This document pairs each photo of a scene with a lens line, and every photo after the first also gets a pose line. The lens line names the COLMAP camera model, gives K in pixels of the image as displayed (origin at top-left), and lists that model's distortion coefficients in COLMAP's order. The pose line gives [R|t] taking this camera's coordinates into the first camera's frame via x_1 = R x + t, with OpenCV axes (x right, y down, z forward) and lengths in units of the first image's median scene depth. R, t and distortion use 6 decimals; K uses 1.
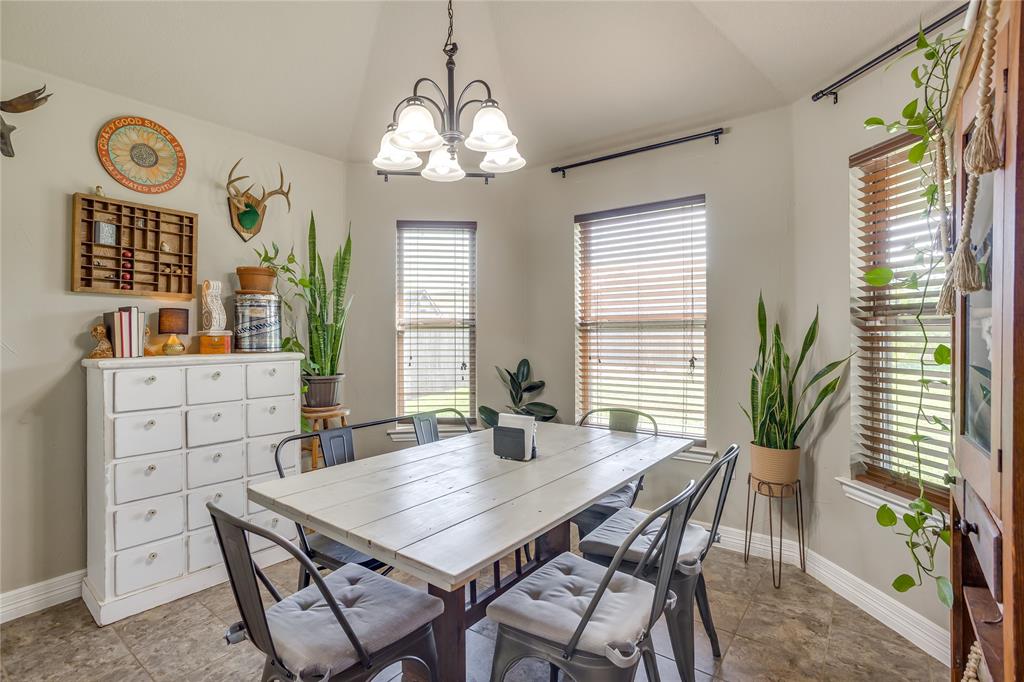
lens RADIAL K [[506.9, 0, 496.2], [0, 506.9, 332.1], [0, 0, 1]] dist [-0.005323, -0.000265]
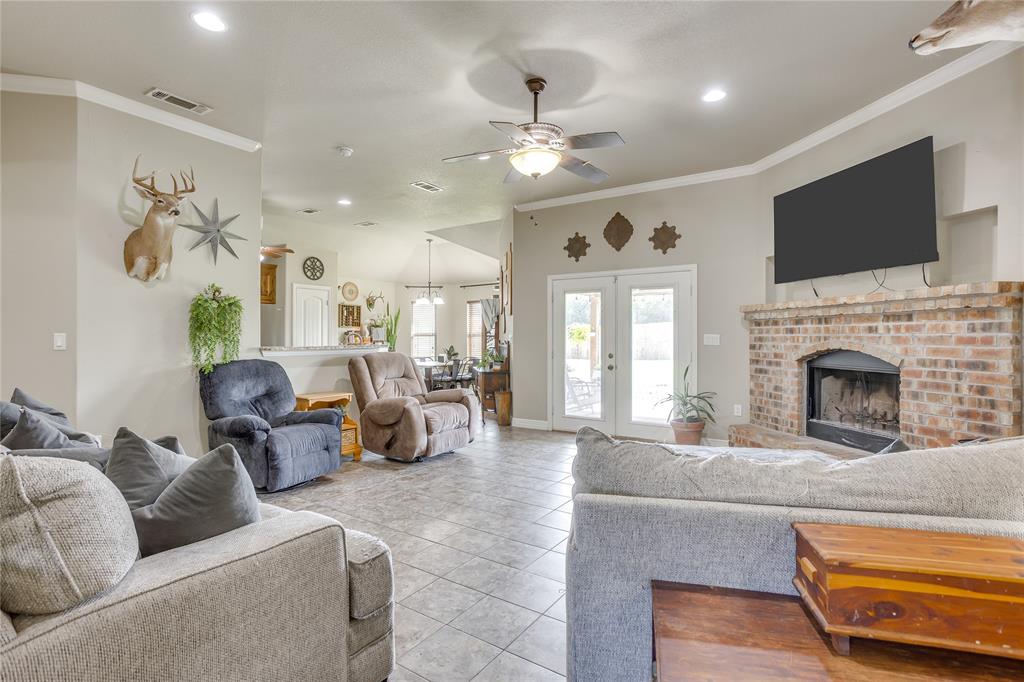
lens RADIAL K [[496.3, 0, 498.9], [0, 496.3, 337.3], [0, 0, 1]] dist [-0.041306, 0.021643]
pose [[0.998471, 0.004079, 0.055136, 0.210857], [-0.004133, 0.999991, 0.000874, -0.004123], [-0.055132, -0.001101, 0.998478, -2.504720]]
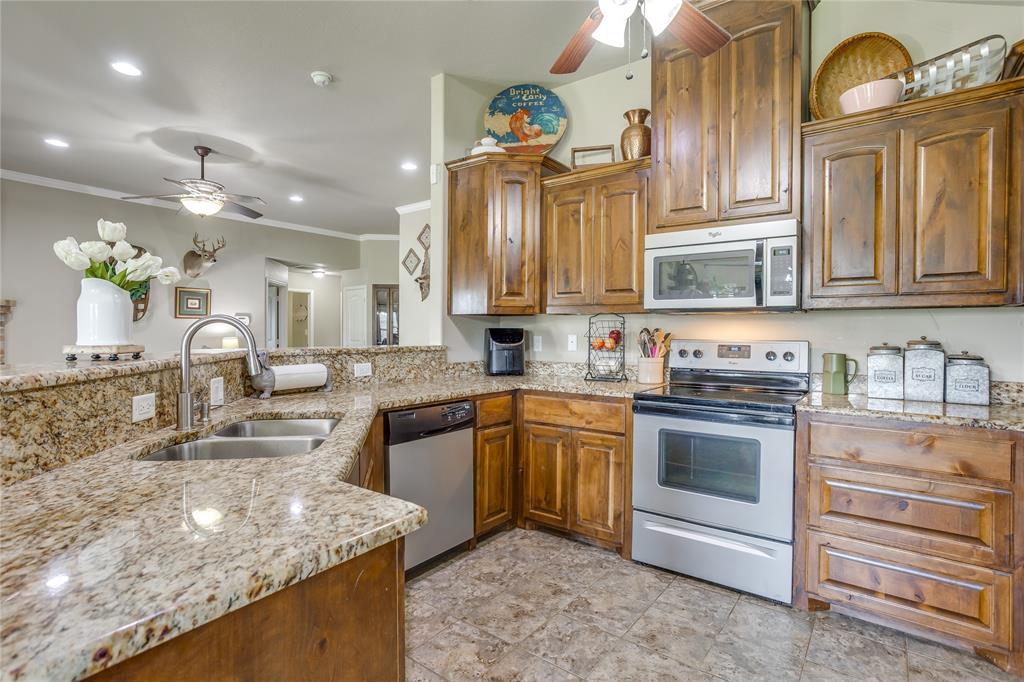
lens RADIAL K [[496.3, 0, 508.9], [0, 496.3, 334.7], [0, 0, 1]] dist [-0.041306, 0.021643]
pose [[-0.999918, -0.000577, -0.012830, -0.625244], [-0.000663, 0.999977, 0.006709, -0.000003], [0.012826, 0.006716, -0.999895, 0.263531]]
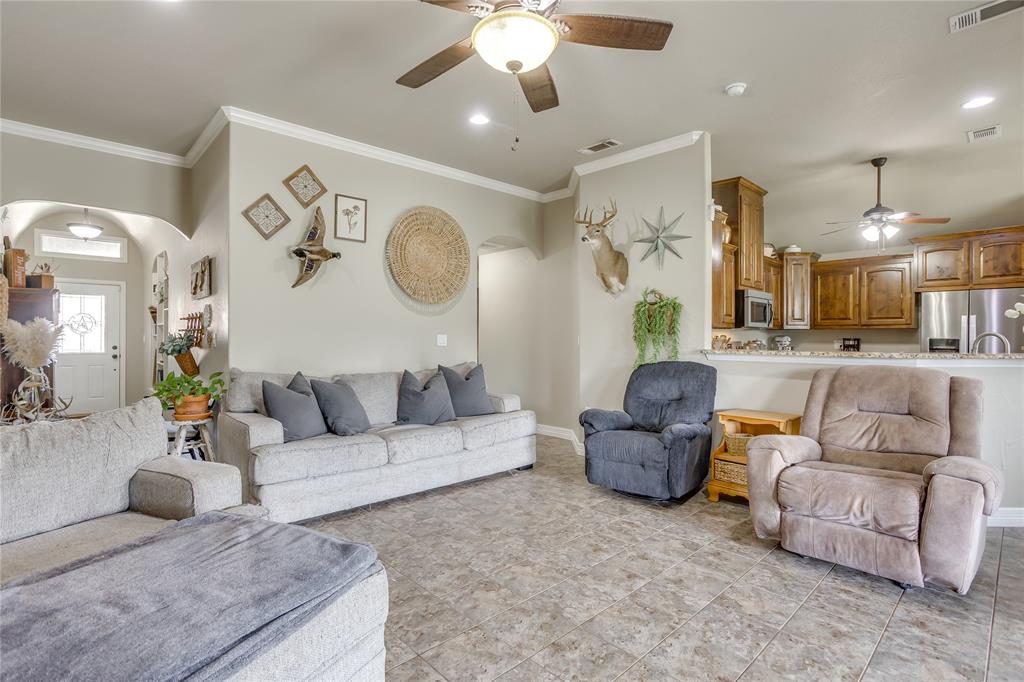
lens RADIAL K [[496.3, 0, 510.9], [0, 496.3, 333.8], [0, 0, 1]] dist [-0.041306, 0.021643]
pose [[-0.147747, -0.005383, -0.989011, 1.040430], [-0.001080, 0.999985, -0.005281, -0.004183], [0.989025, 0.000288, -0.147750, -1.259232]]
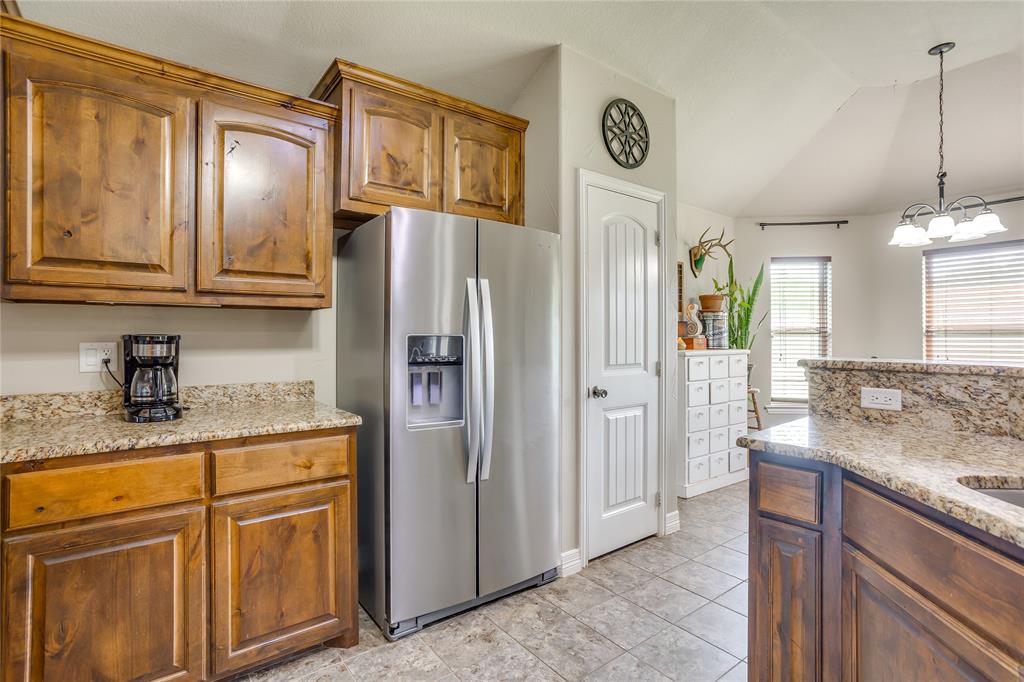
lens RADIAL K [[496.3, 0, 507.2], [0, 496.3, 337.9], [0, 0, 1]] dist [-0.041306, 0.021643]
pose [[0.967499, 0.005276, -0.252819, -0.672702], [-0.004269, 0.999981, 0.004530, 0.000902], [0.252838, -0.003304, 0.967503, -0.609752]]
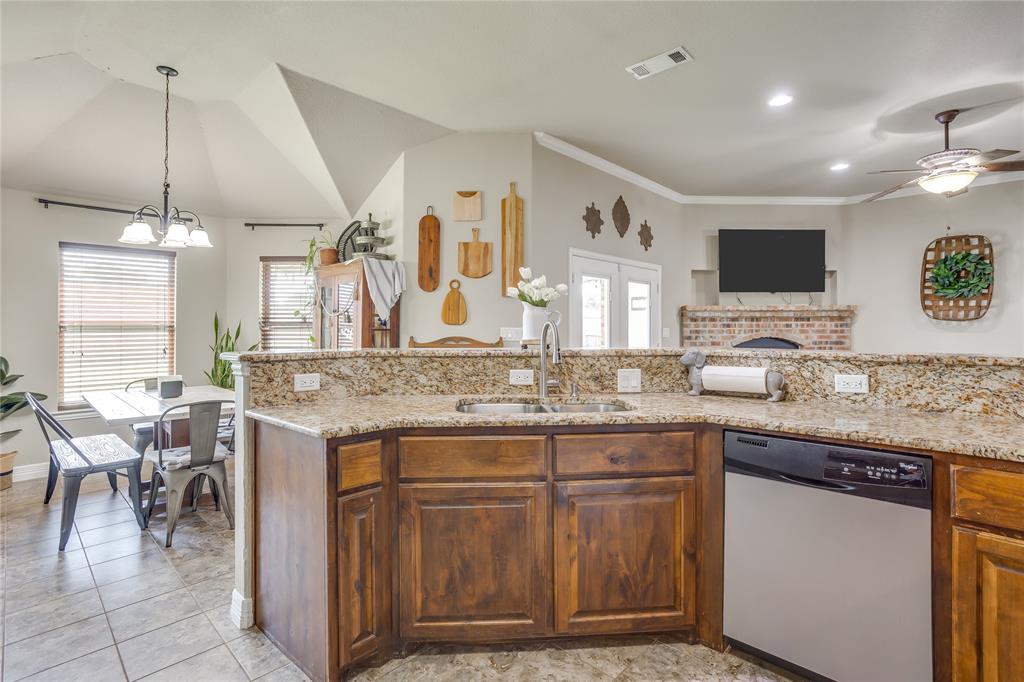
lens RADIAL K [[496.3, 0, 512.6], [0, 496.3, 331.5], [0, 0, 1]] dist [-0.041306, 0.021643]
pose [[0.096500, 0.001719, 0.995332, -1.091270], [0.001814, 0.999997, -0.001902, 0.001650], [-0.995331, 0.001989, 0.096496, -0.295146]]
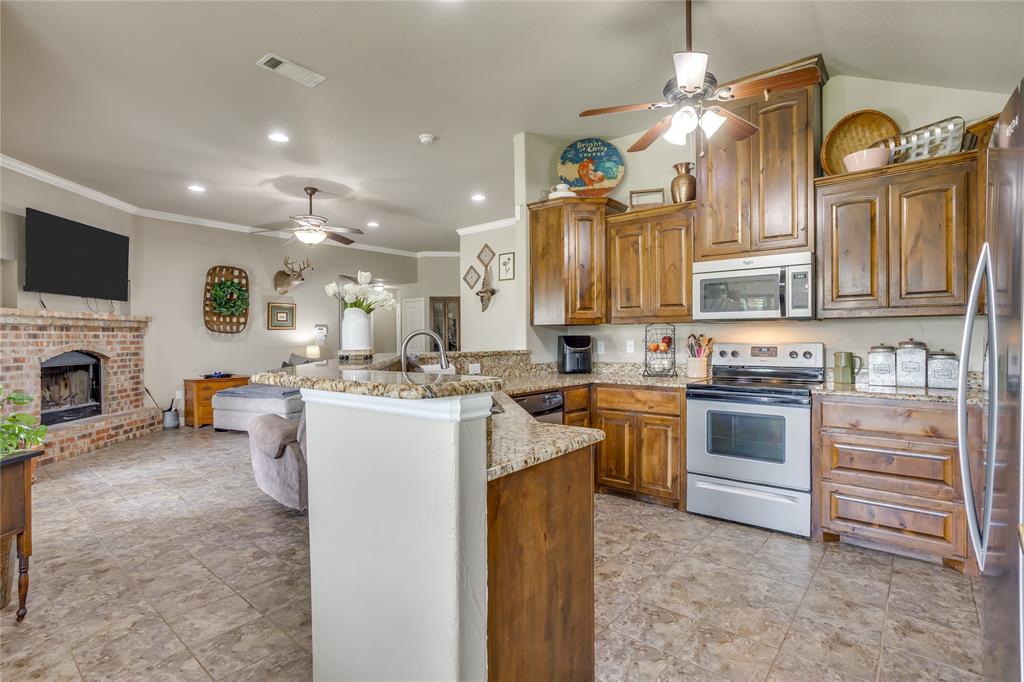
lens RADIAL K [[496.3, 0, 507.1], [0, 496.3, 338.8], [0, 0, 1]] dist [-0.041306, 0.021643]
pose [[-0.999123, 0.011333, 0.040316, -0.486485], [0.011439, 0.999932, 0.002402, -0.003317], [-0.040286, 0.002861, -0.999184, 0.557073]]
